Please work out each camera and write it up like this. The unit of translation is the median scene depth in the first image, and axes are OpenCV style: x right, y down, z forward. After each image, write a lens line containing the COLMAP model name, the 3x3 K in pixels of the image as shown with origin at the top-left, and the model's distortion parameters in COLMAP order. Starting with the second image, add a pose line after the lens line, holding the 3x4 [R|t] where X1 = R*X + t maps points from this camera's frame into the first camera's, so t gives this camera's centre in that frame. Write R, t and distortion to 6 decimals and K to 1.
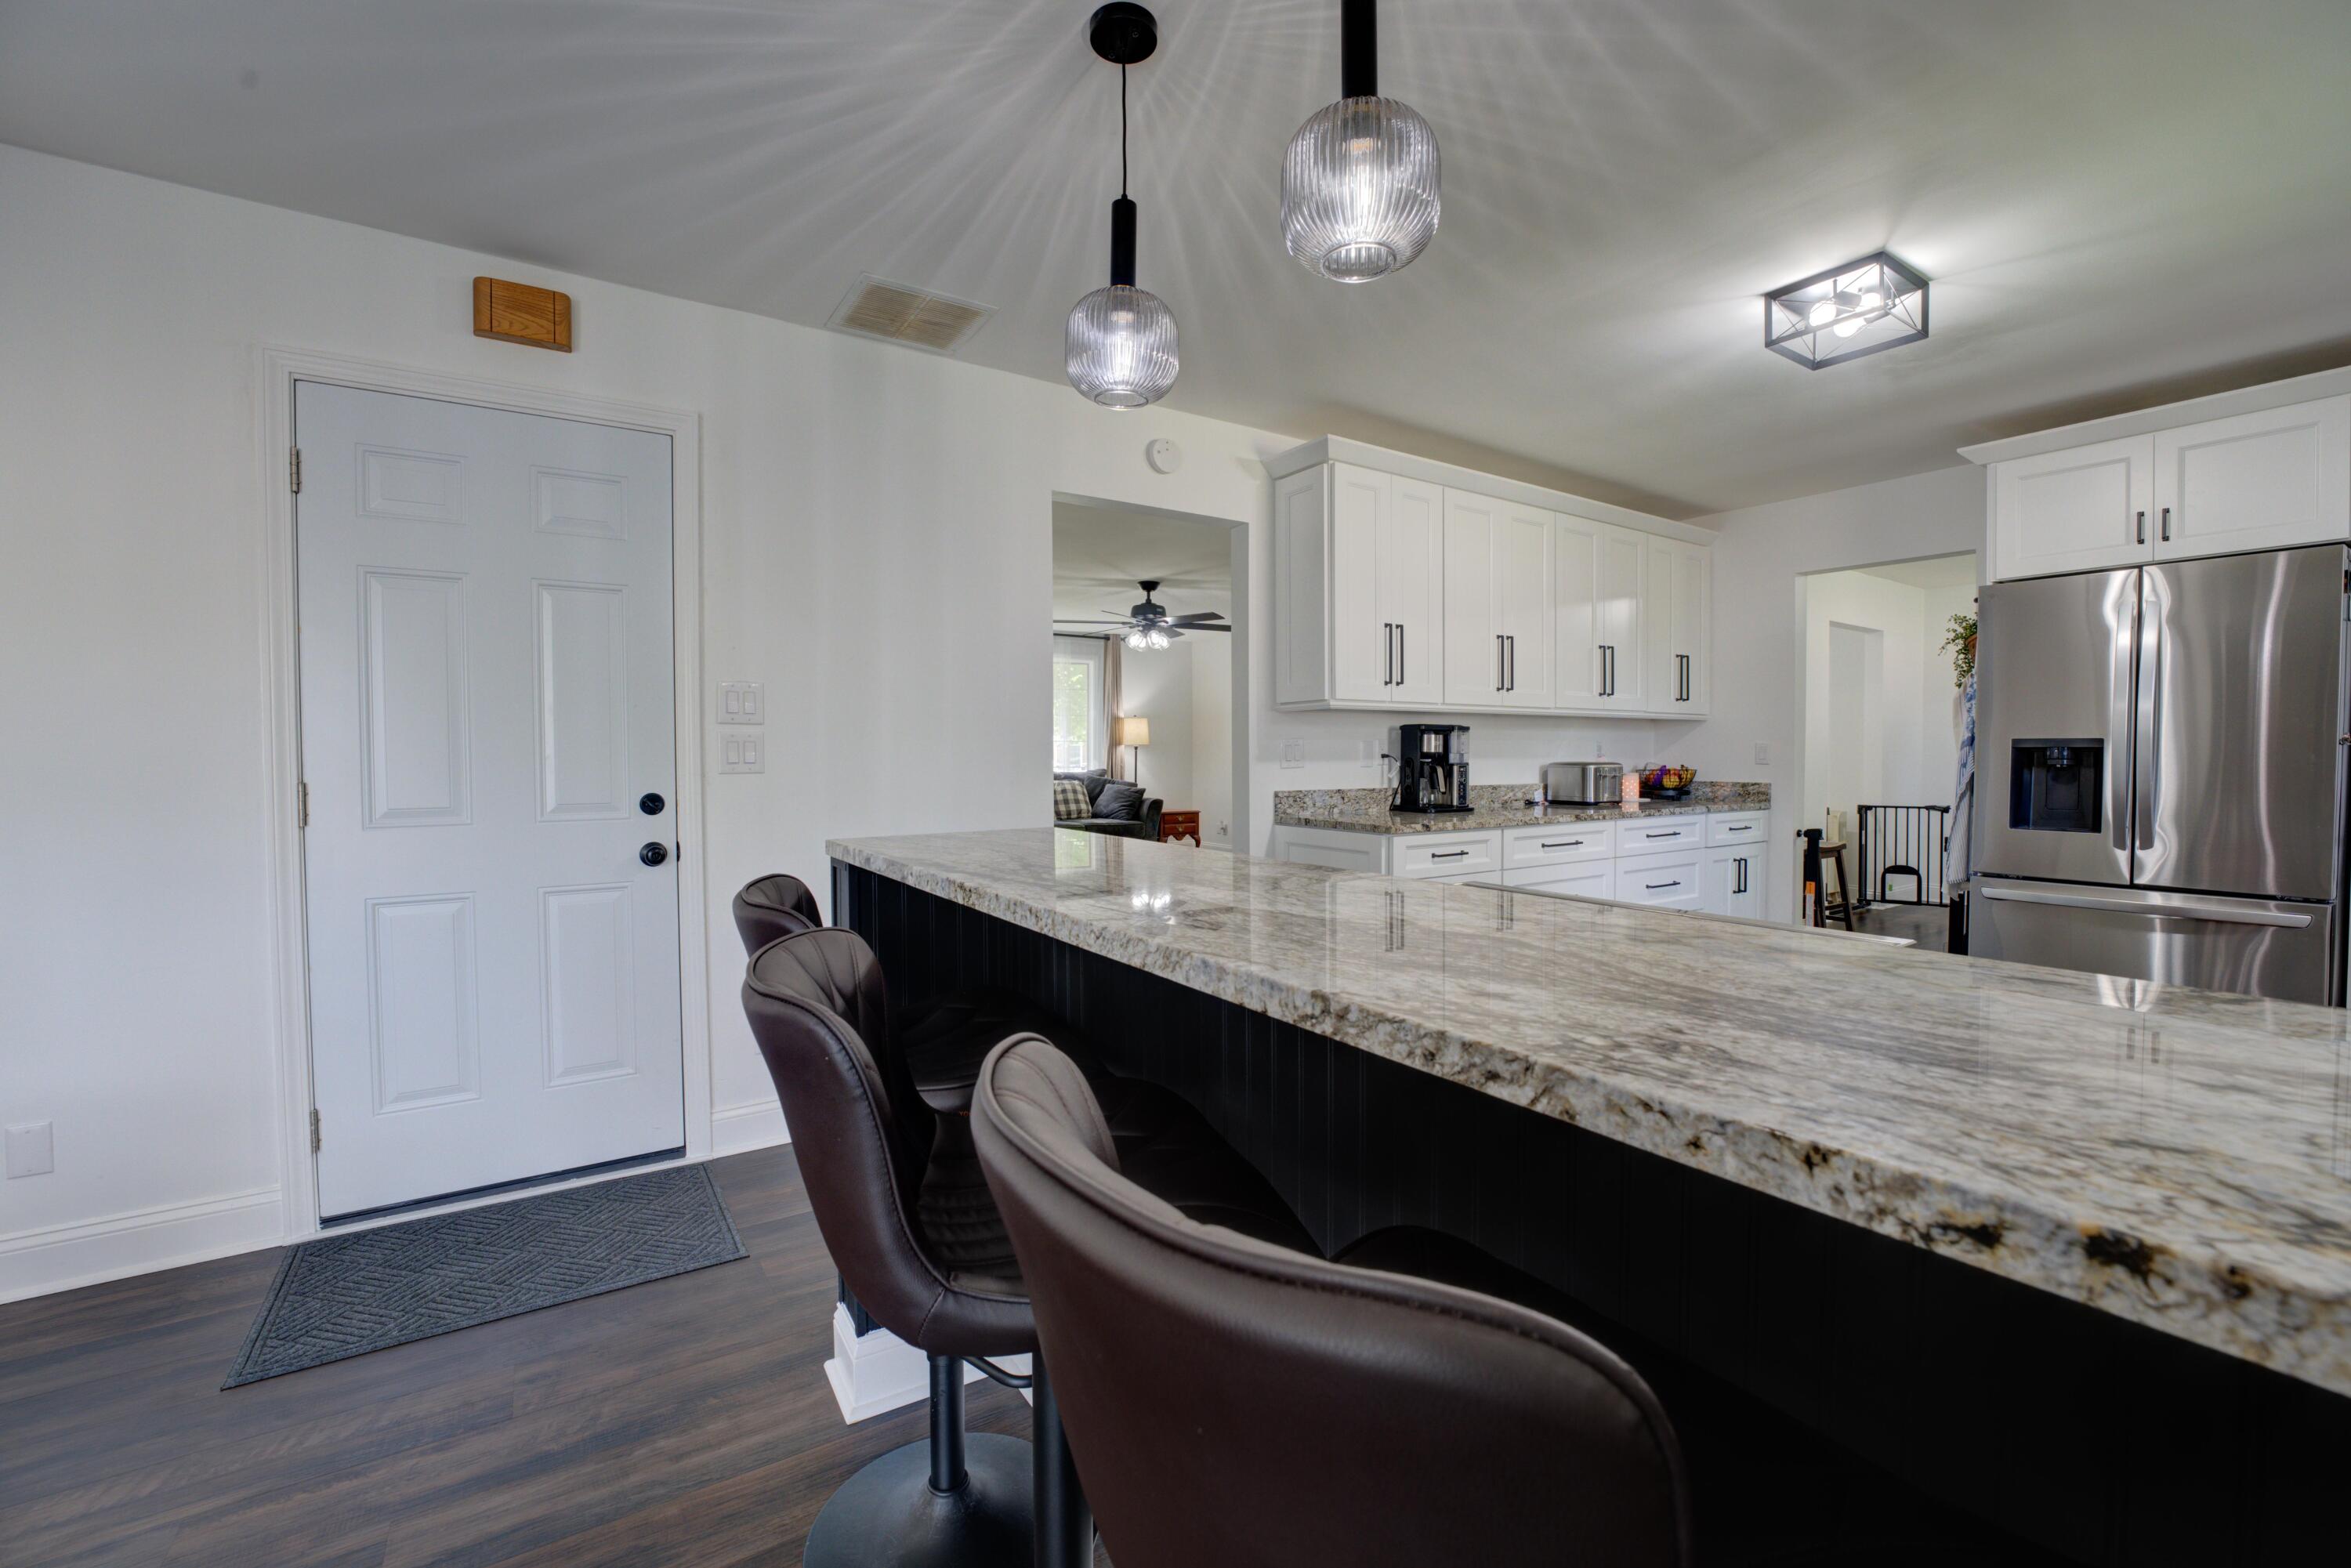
lens RADIAL K [[953.5, 0, 1198.8], [0, 953.5, 781.0], [0, 0, 1]] dist [-0.028900, 0.002630]
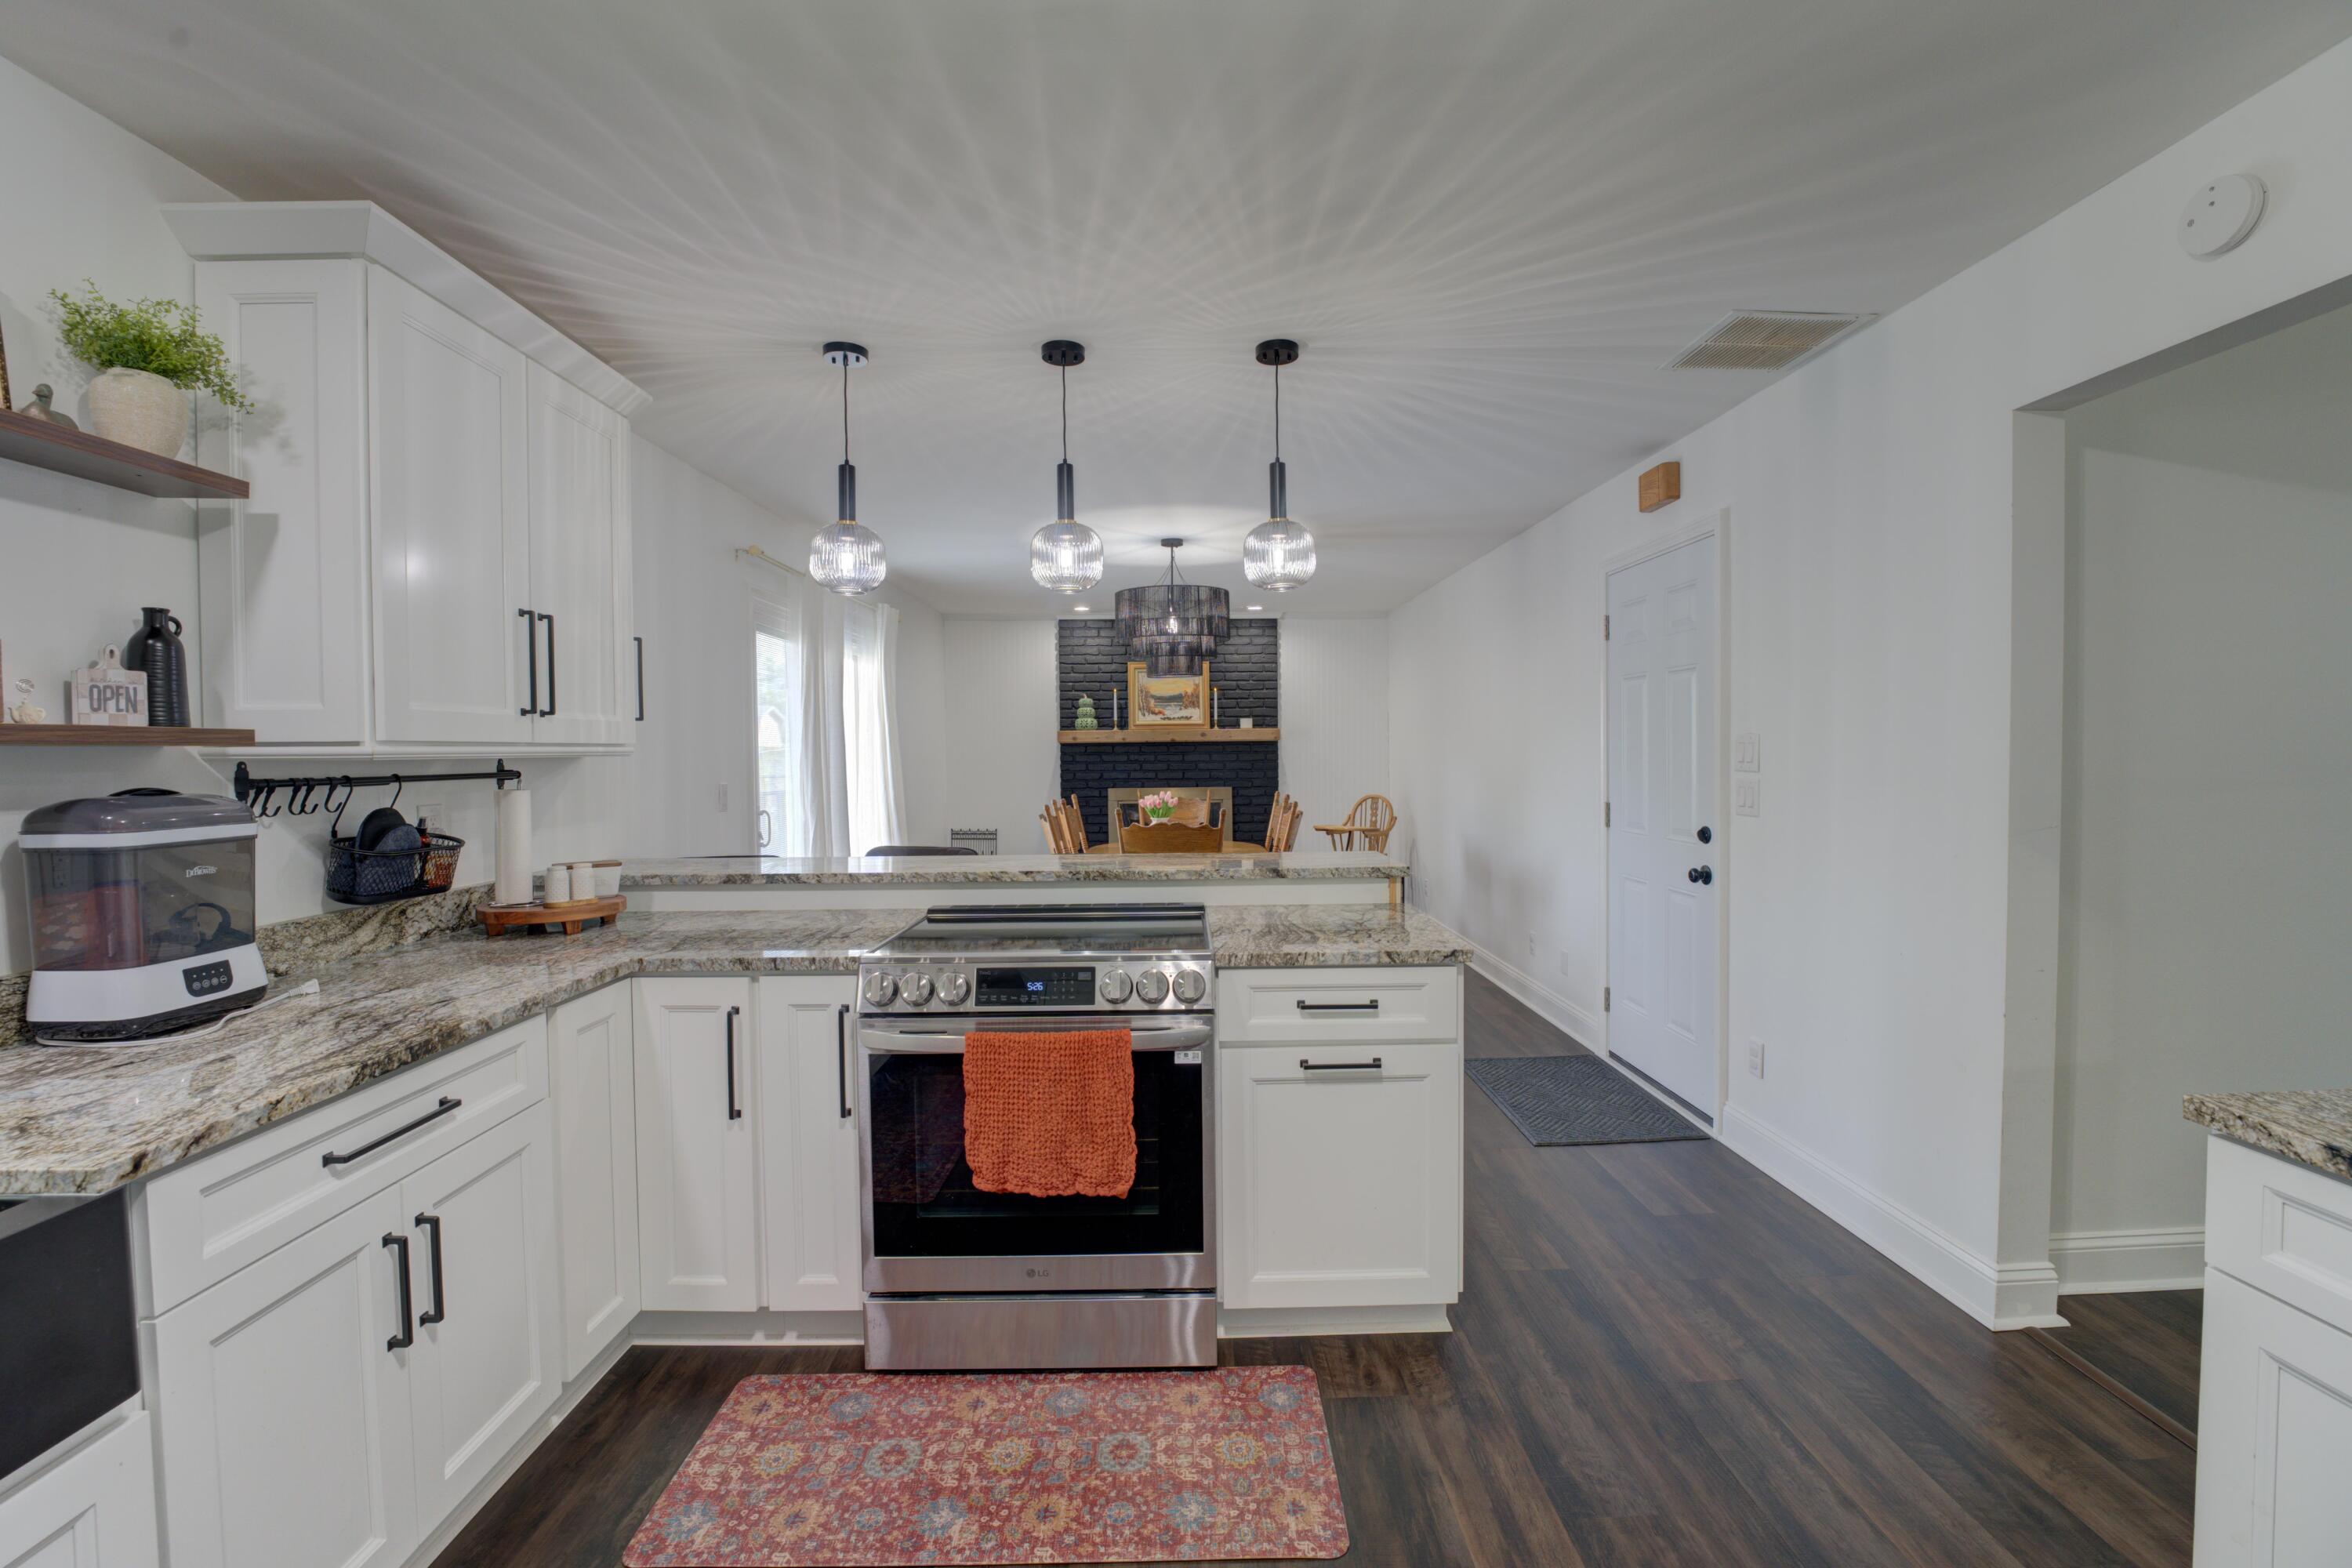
lens RADIAL K [[997.5, 0, 1186.8], [0, 997.5, 776.4], [0, 0, 1]] dist [-0.031020, 0.003994]
pose [[-0.545934, 0.030646, -0.837268, 0.622568], [-0.012015, 0.998942, 0.044398, -0.071857], [0.837742, 0.034299, -0.544988, 0.793912]]
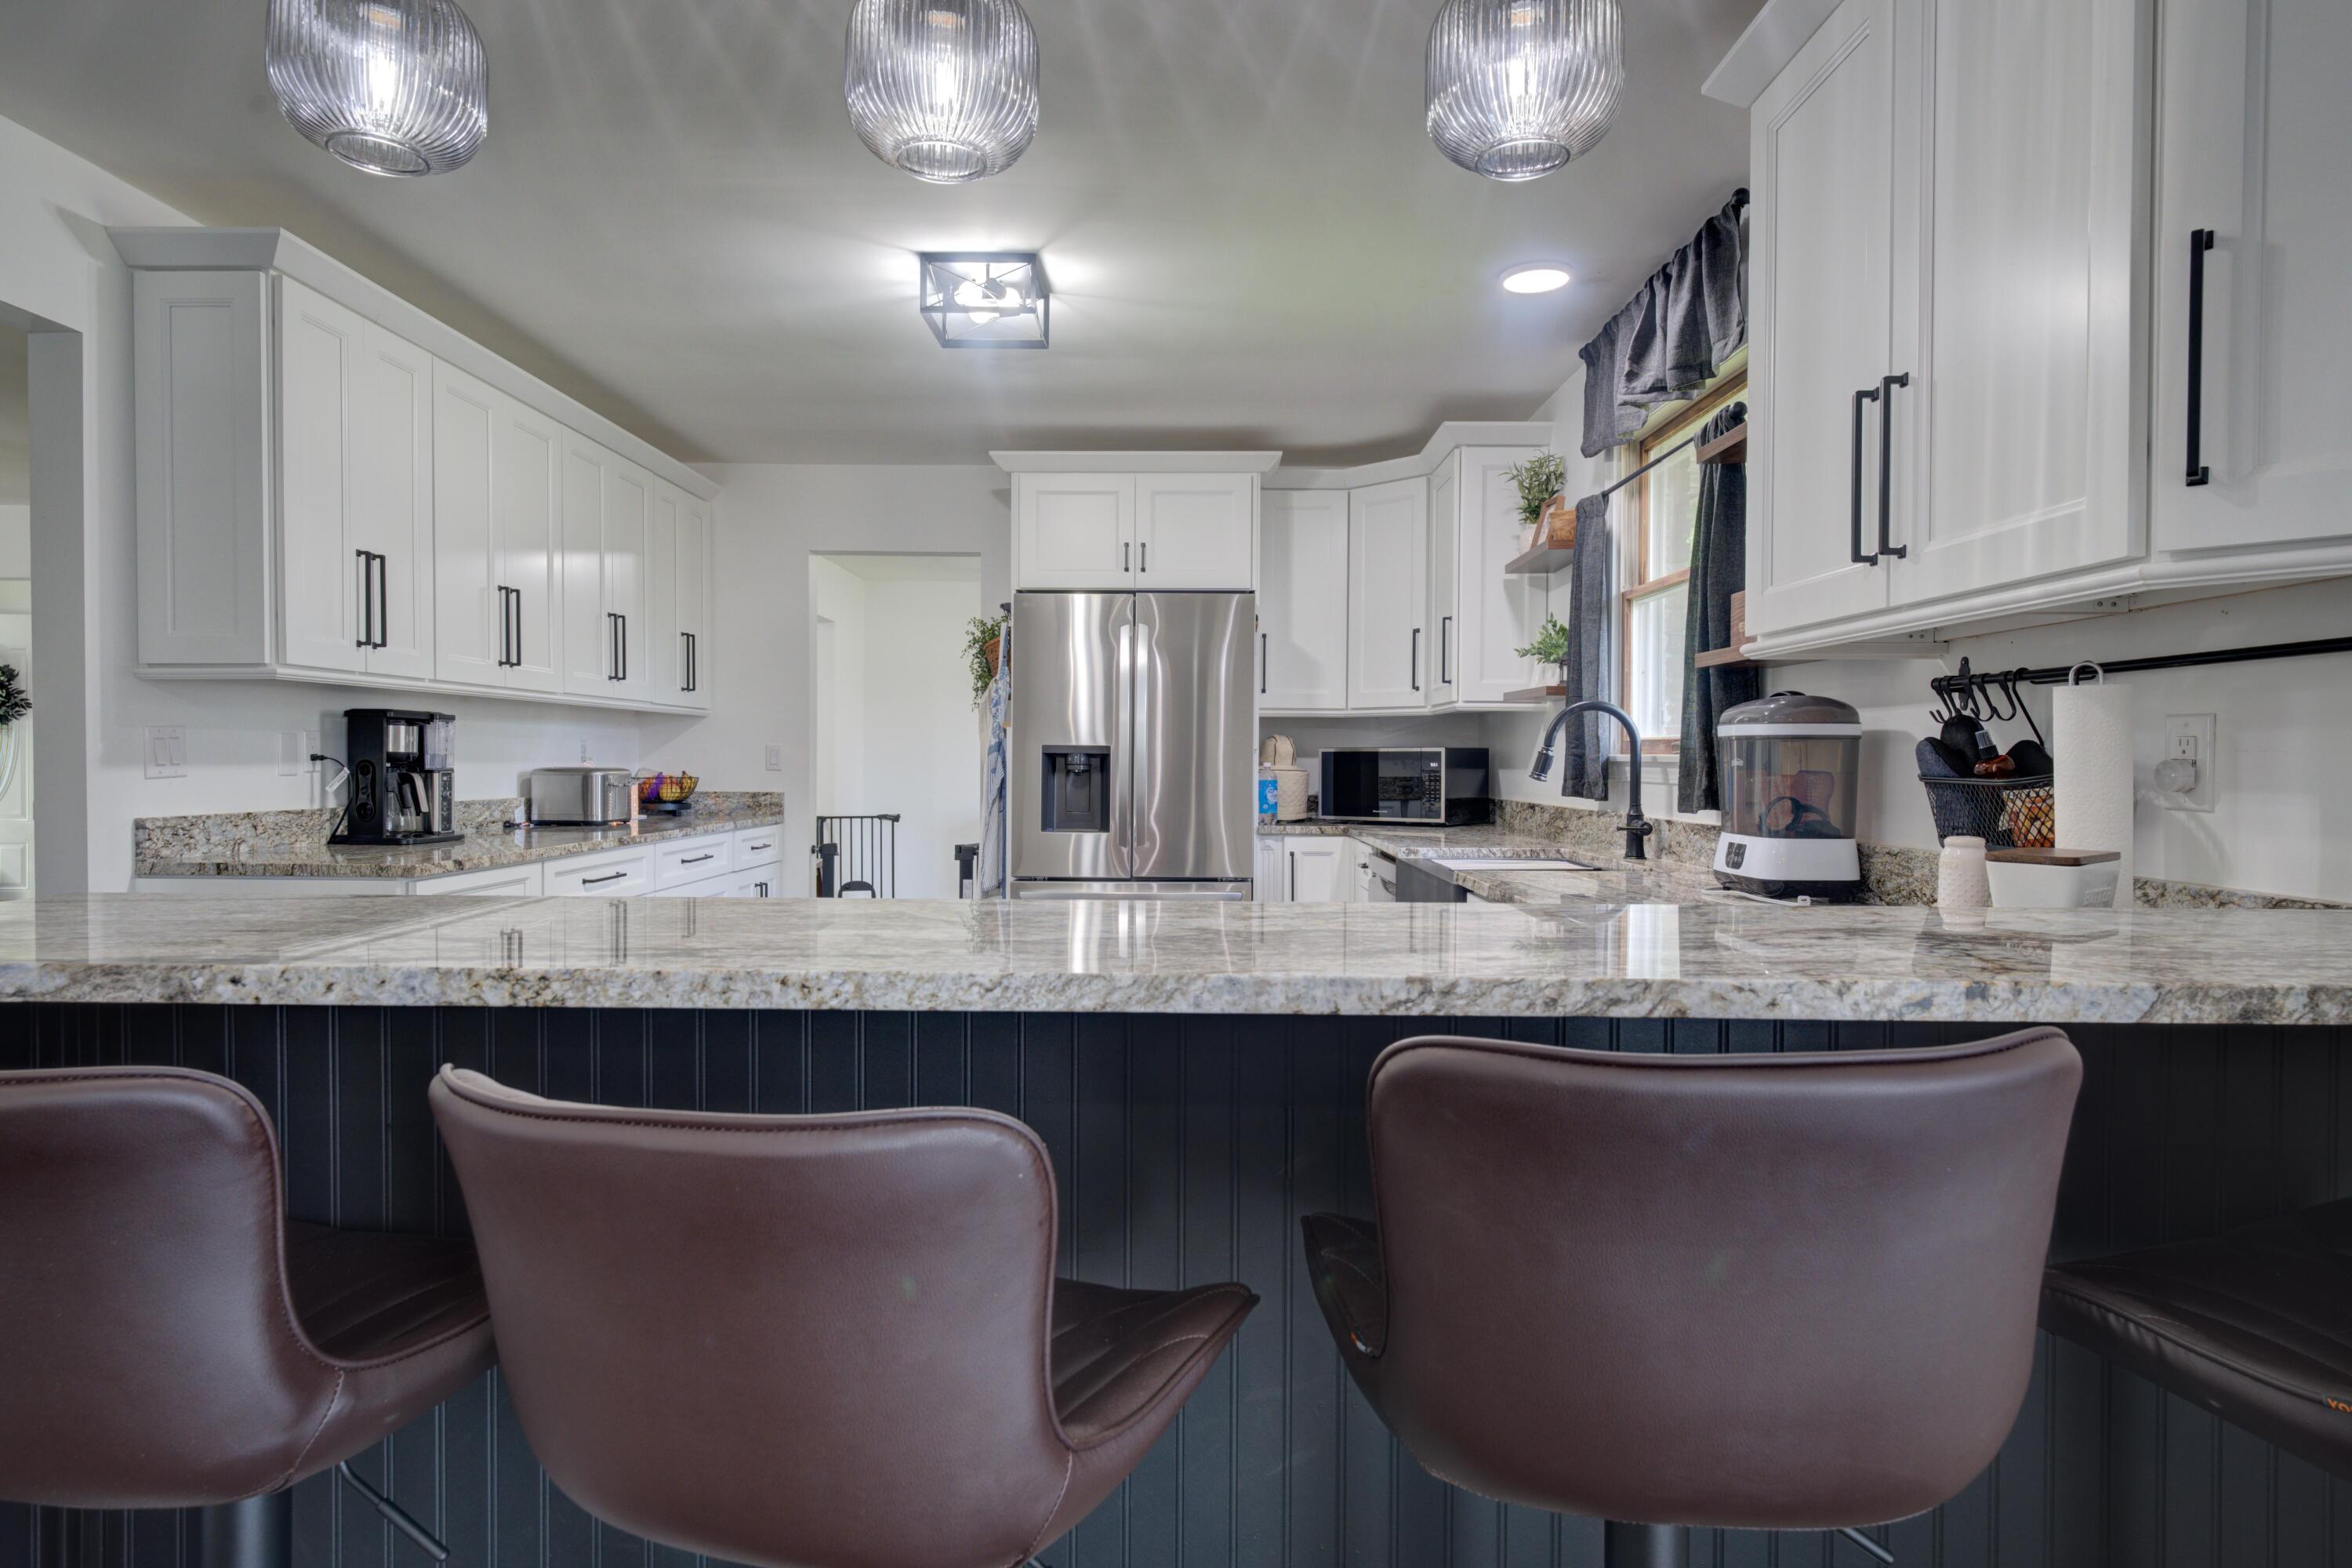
lens RADIAL K [[1305.3, 0, 1139.1], [0, 1305.3, 782.3], [0, 0, 1]] dist [0.012912, 0.001175]
pose [[0.590445, -0.008353, 0.807035, -0.207108], [0.015178, 0.999885, -0.000756, -0.001260], [-0.806935, 0.012695, 0.590504, 0.057920]]
